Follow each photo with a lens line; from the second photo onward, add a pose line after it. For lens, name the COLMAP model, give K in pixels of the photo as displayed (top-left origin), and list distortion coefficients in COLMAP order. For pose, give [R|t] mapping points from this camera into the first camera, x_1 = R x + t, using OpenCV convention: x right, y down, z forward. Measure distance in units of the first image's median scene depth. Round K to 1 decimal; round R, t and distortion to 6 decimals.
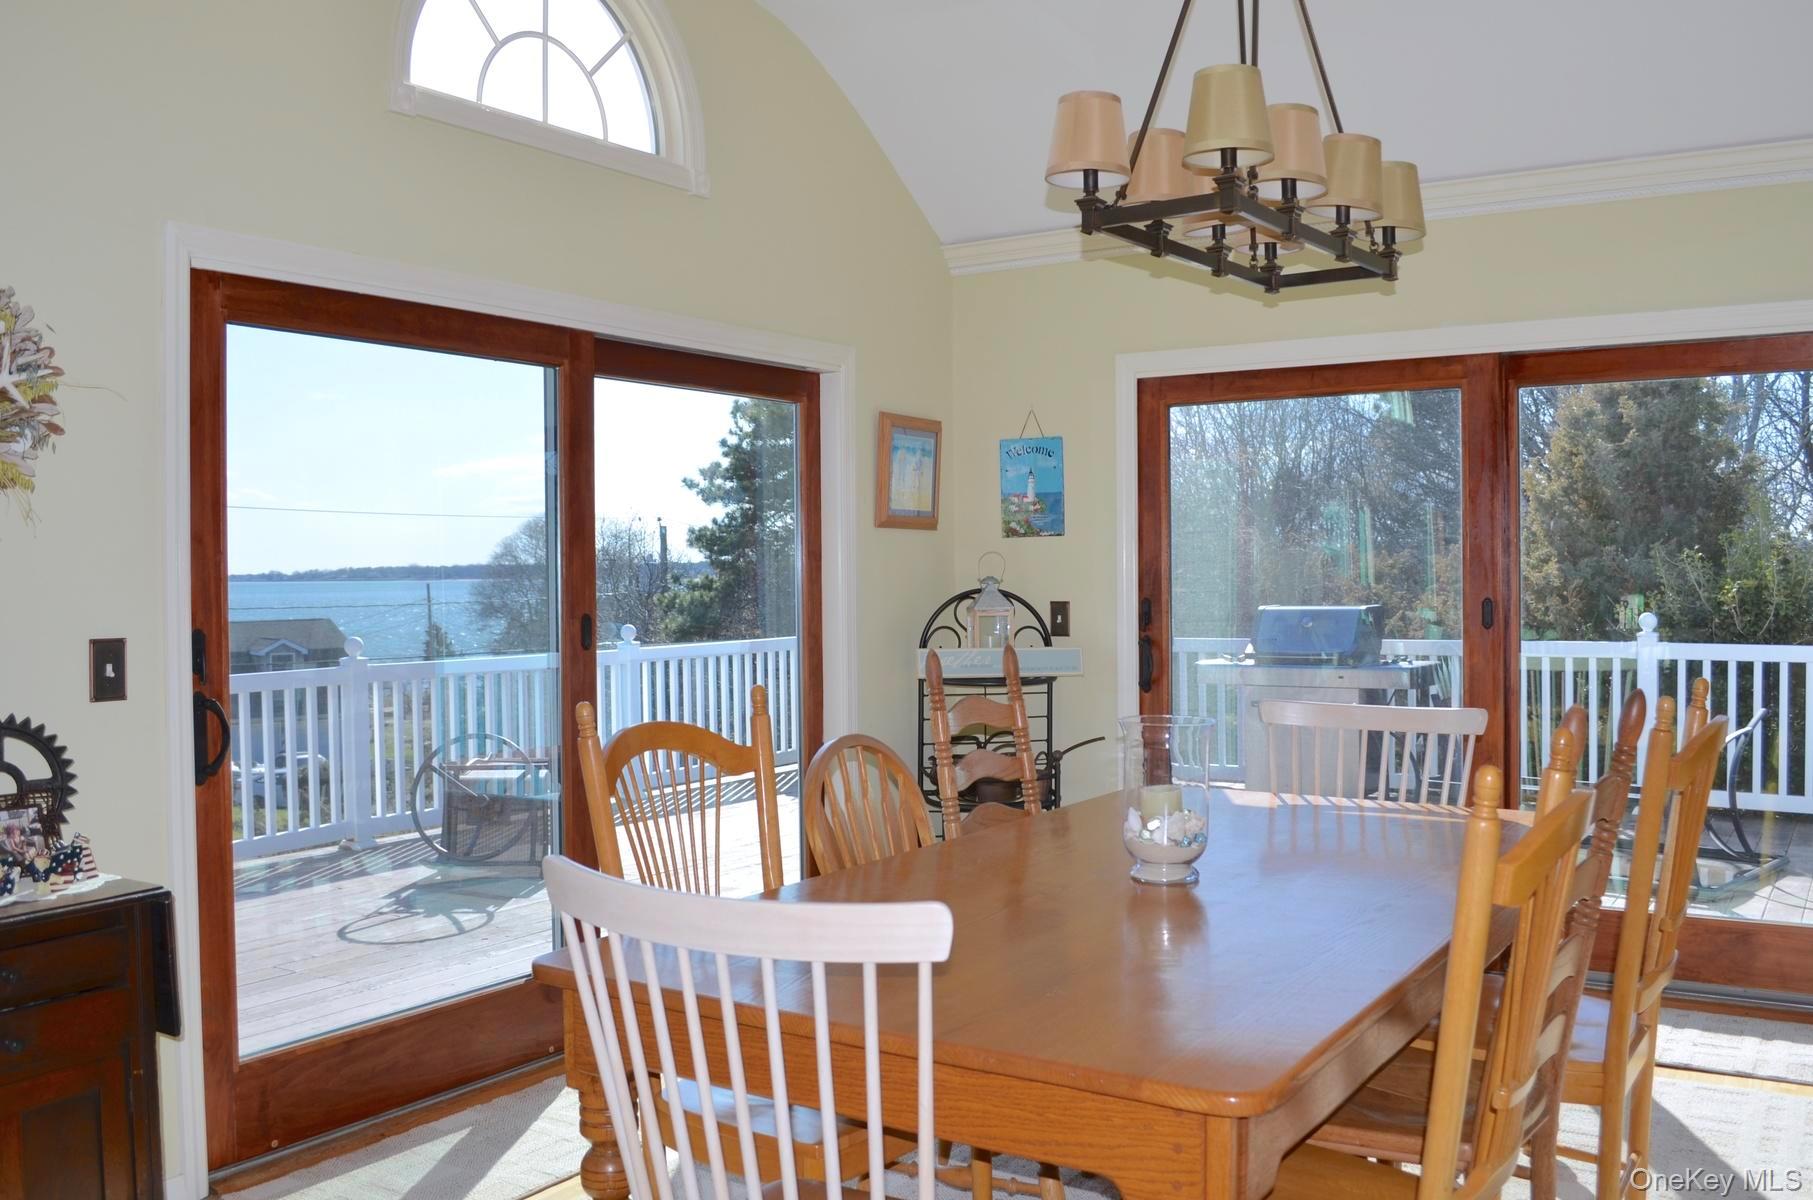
lens RADIAL K [[1581.1, 0, 906.5], [0, 1581.1, 600.0], [0, 0, 1]] dist [-0.002018, 0.002002]
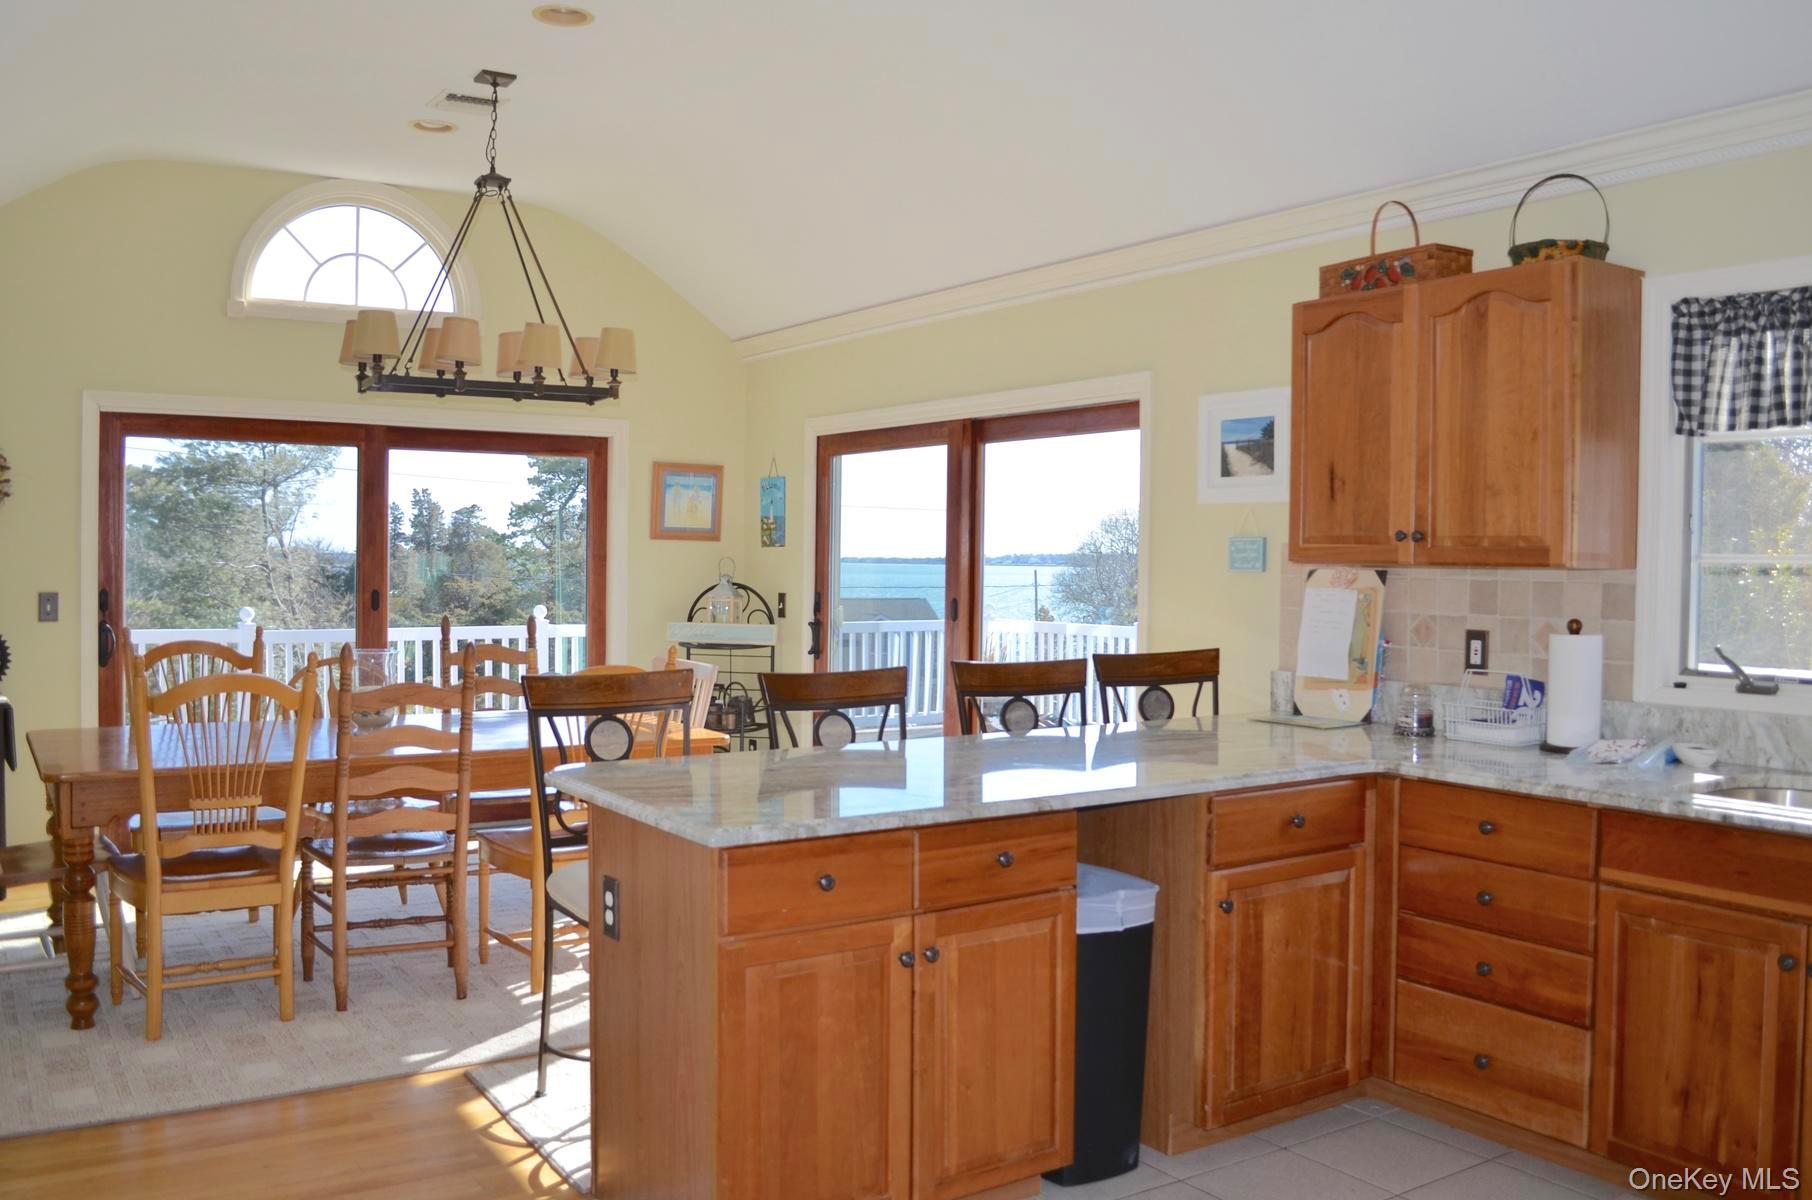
lens RADIAL K [[1580.2, 0, 906.0], [0, 1580.2, 600.0], [0, 0, 1]] dist [-0.002018, 0.002002]
pose [[0.904158, 0.032373, -0.425969, 0.814891], [-0.029376, 0.999476, 0.013606, -0.015418], [0.426186, 0.000211, 0.904635, -0.235222]]
